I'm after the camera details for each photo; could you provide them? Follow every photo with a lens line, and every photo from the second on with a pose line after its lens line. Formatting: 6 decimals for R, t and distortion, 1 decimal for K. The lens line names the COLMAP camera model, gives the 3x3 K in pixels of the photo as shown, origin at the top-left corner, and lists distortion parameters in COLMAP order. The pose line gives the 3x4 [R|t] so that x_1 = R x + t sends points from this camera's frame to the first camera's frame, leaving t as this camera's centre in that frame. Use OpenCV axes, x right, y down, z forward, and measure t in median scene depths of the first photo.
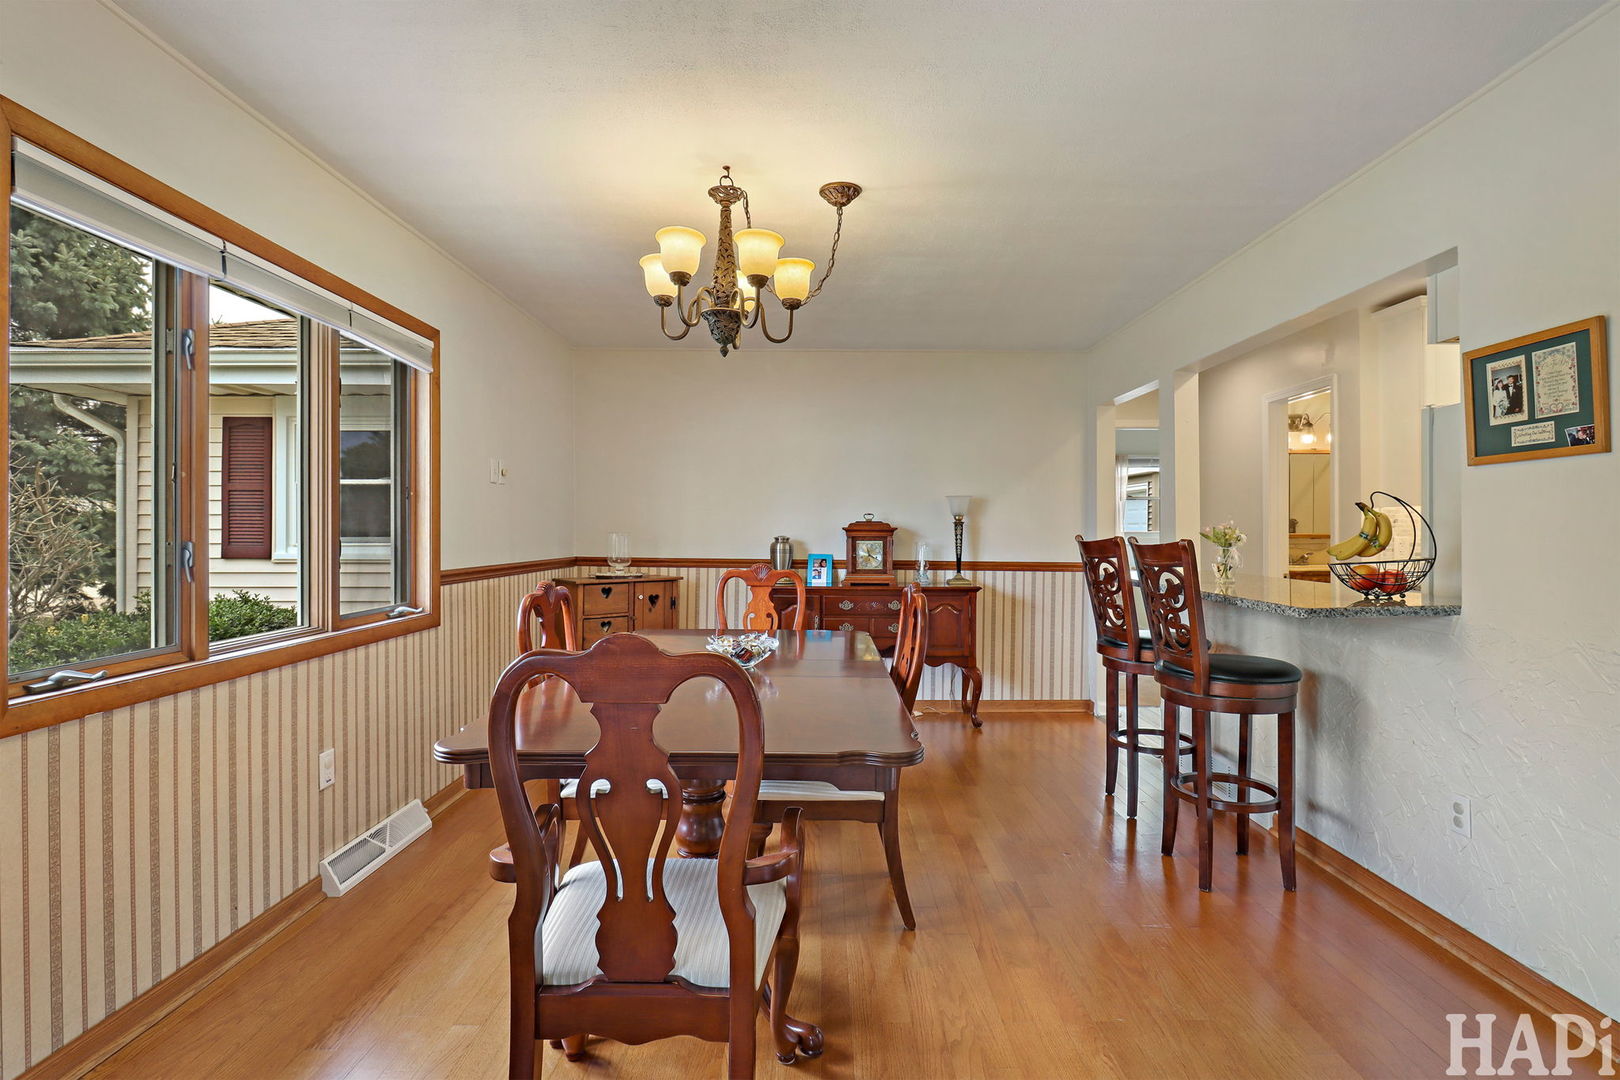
lens RADIAL K [[789.5, 0, 812.0], [0, 789.5, 529.7], [0, 0, 1]] dist [0.015222, -0.019535]
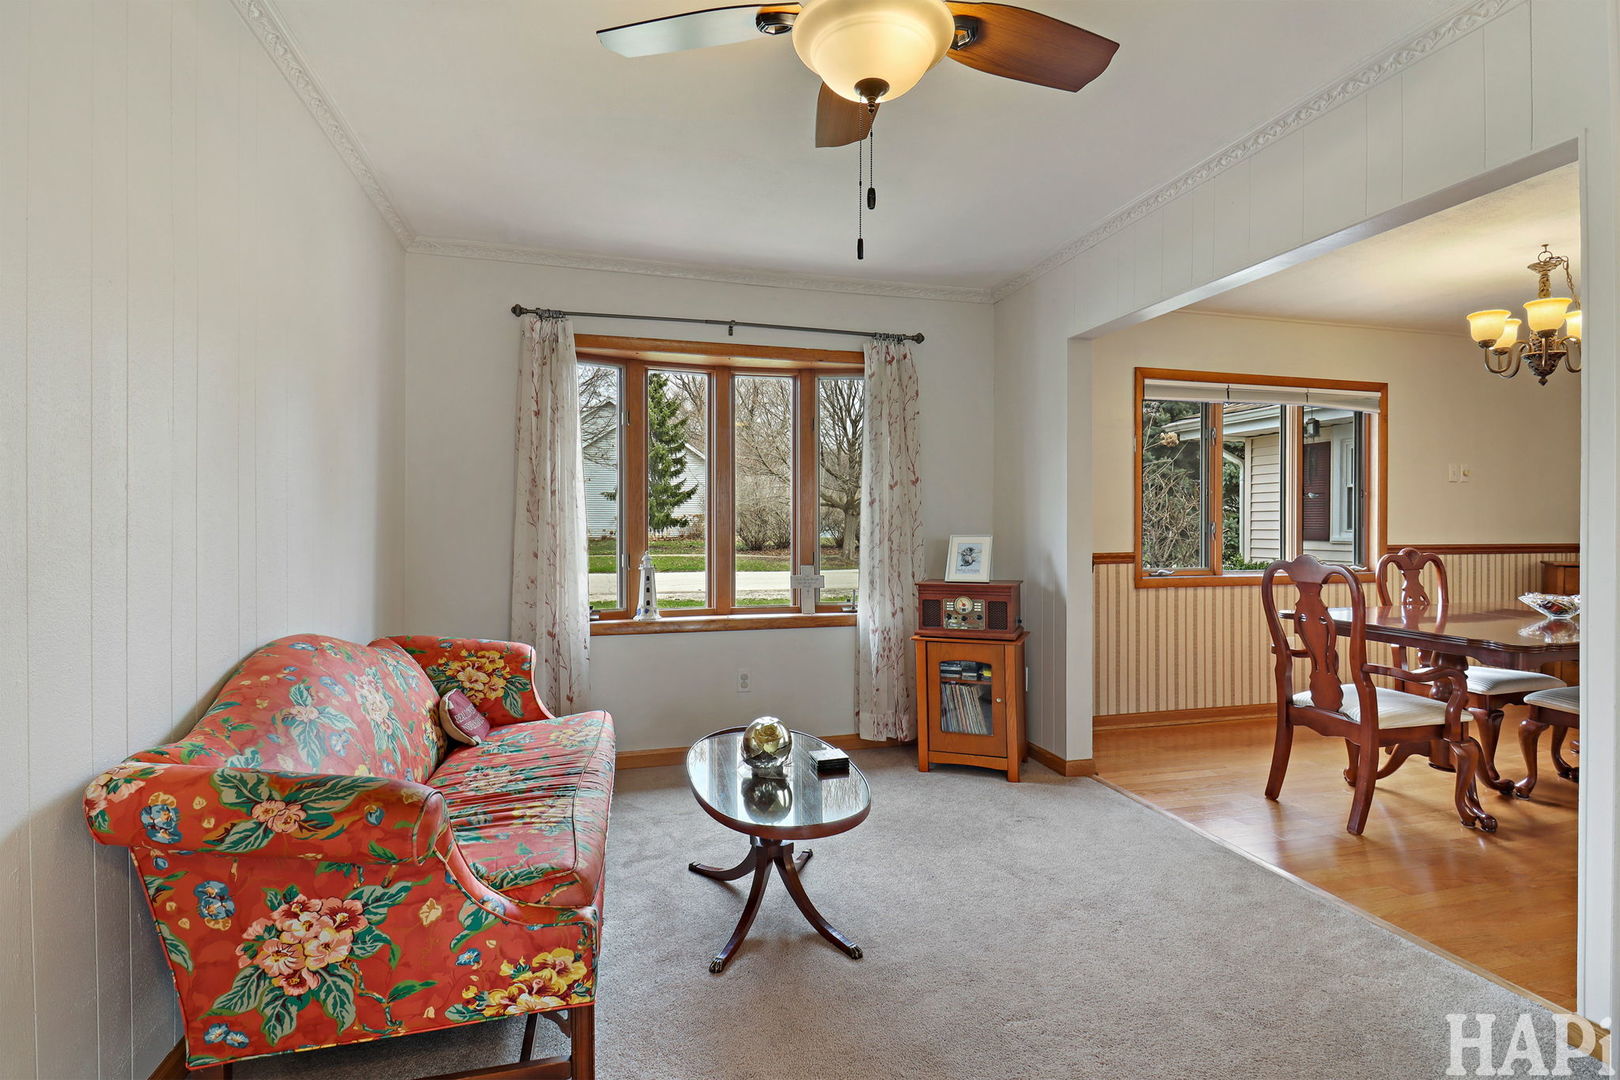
lens RADIAL K [[757.4, 0, 809.2], [0, 757.4, 528.3], [0, 0, 1]] dist [0.003054, -0.012530]
pose [[0.261303, 0.005514, -0.965241, 0.795963], [-0.002720, 0.999984, 0.004977, 0.020639], [0.965253, 0.001325, 0.261314, -0.539245]]
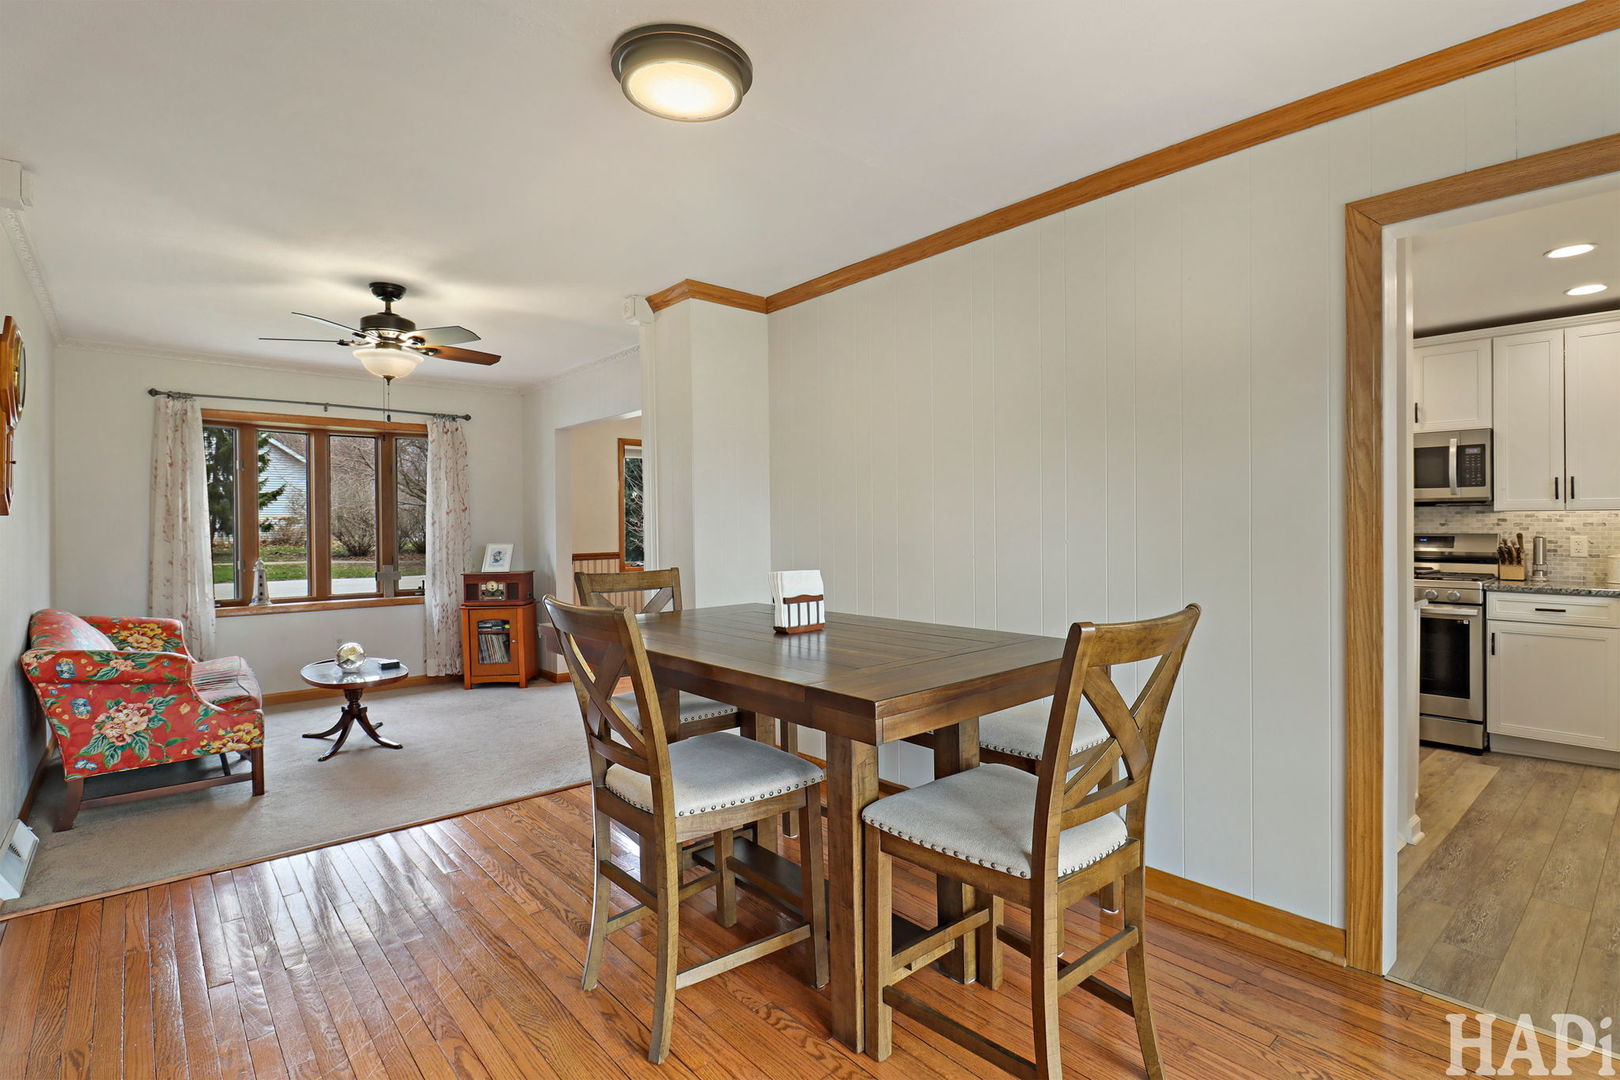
lens RADIAL K [[760.3, 0, 809.4], [0, 760.3, 535.7], [0, 0, 1]] dist [-0.001415, -0.014343]
pose [[0.664632, 0.009502, -0.747111, 1.898684], [0.001517, 0.999900, 0.014067, -0.016943], [0.747170, -0.010483, 0.664551, -0.716229]]
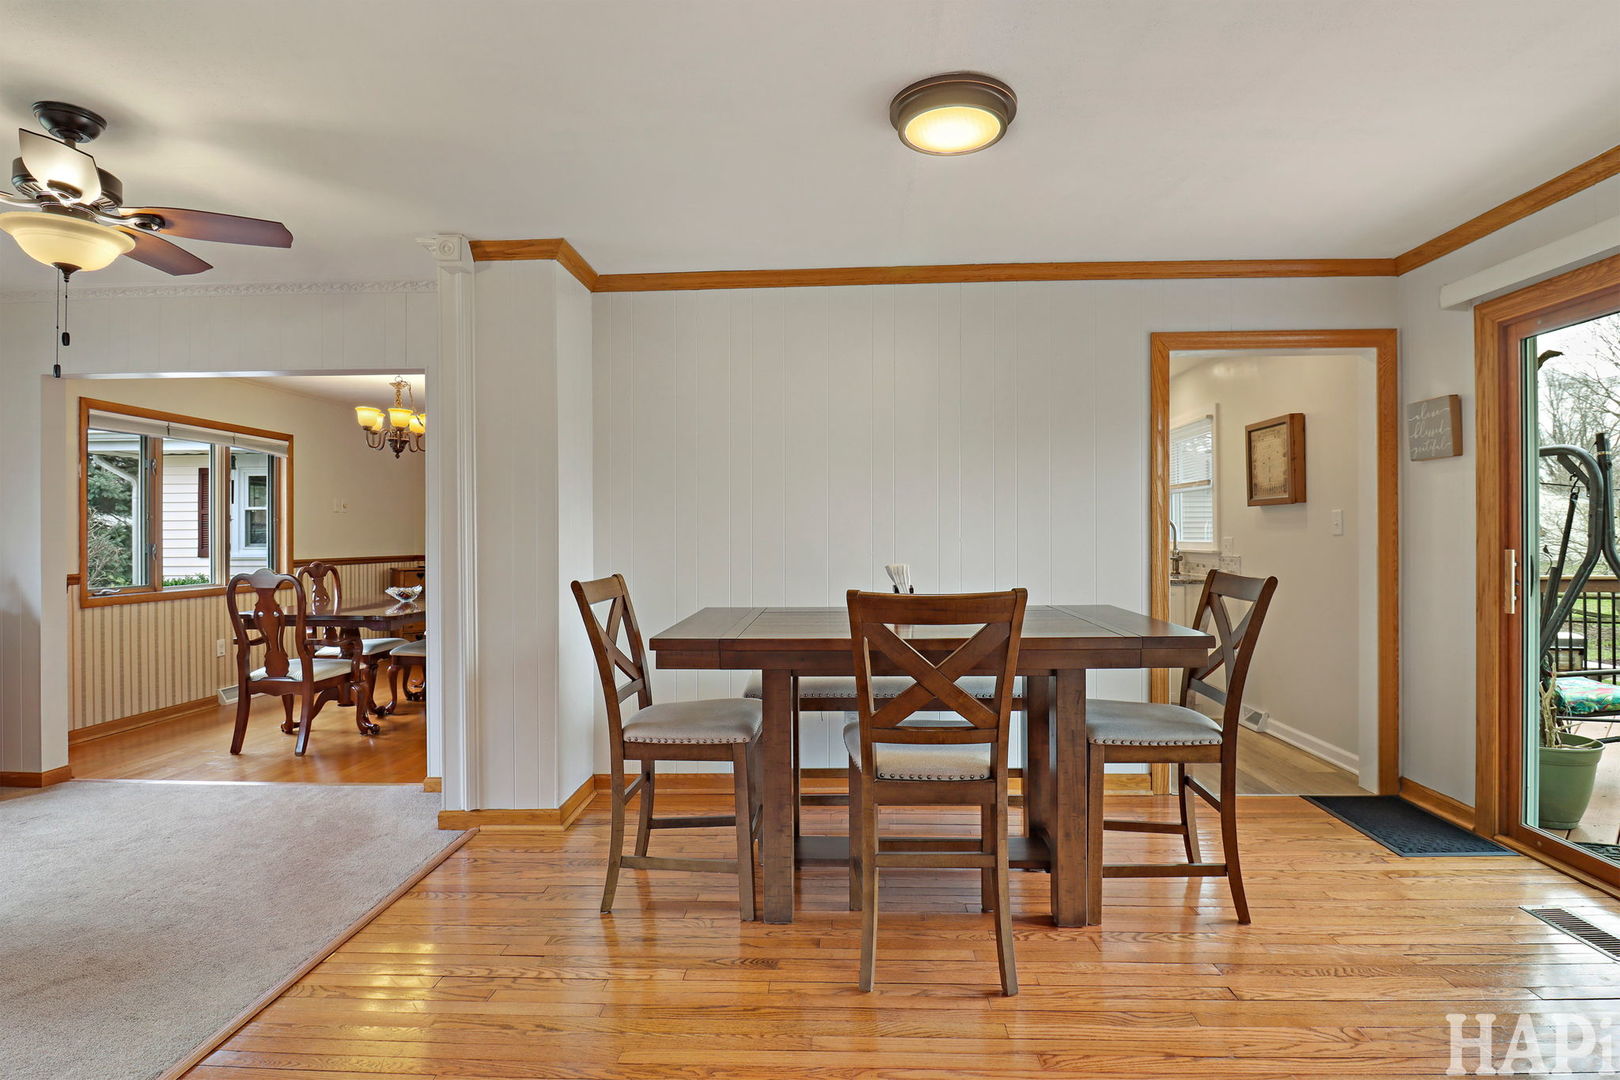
lens RADIAL K [[819.1, 0, 807.1], [0, 819.1, 534.9], [0, 0, 1]] dist [0.047338, -0.034555]
pose [[0.998809, -0.003207, -0.048688, 1.132831], [0.003050, 0.999990, -0.003303, 0.001681], [0.048698, 0.003151, 0.998809, -1.234440]]
